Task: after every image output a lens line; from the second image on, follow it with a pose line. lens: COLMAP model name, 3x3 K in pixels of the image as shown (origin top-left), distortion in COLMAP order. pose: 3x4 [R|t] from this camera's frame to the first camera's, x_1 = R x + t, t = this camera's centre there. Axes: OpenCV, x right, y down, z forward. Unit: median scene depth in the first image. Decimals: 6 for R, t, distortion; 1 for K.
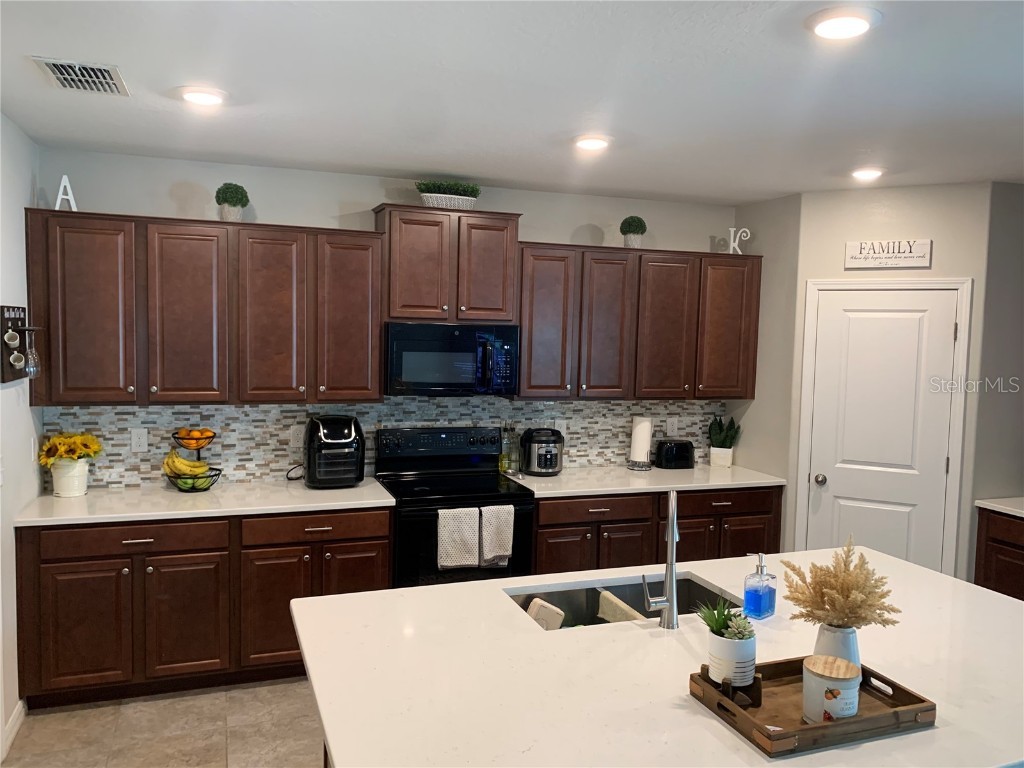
lens RADIAL K [[777.2, 0, 507.7], [0, 777.2, 380.6], [0, 0, 1]] dist [0.029099, -0.012052]
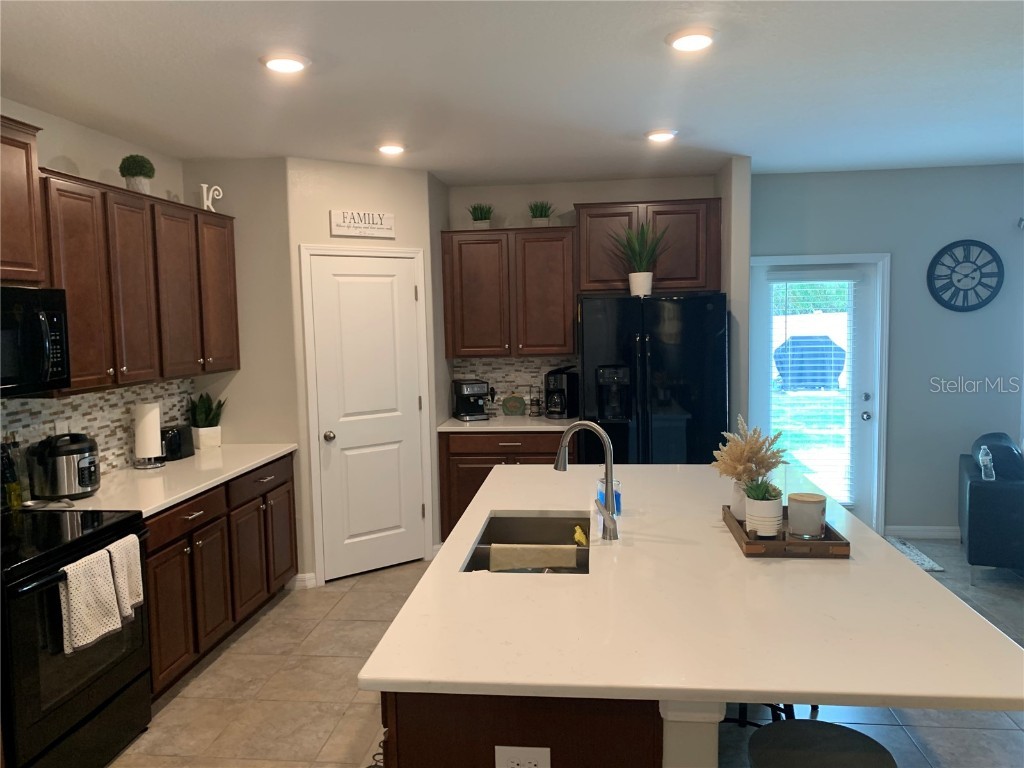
lens RADIAL K [[777.2, 0, 509.1], [0, 777.2, 381.8], [0, 0, 1]] dist [0.029099, -0.012052]
pose [[0.455024, -0.111647, 0.883452, -0.380891], [0.092743, 0.992655, 0.077681, -0.004803], [-0.885636, 0.046587, 0.462036, 0.277553]]
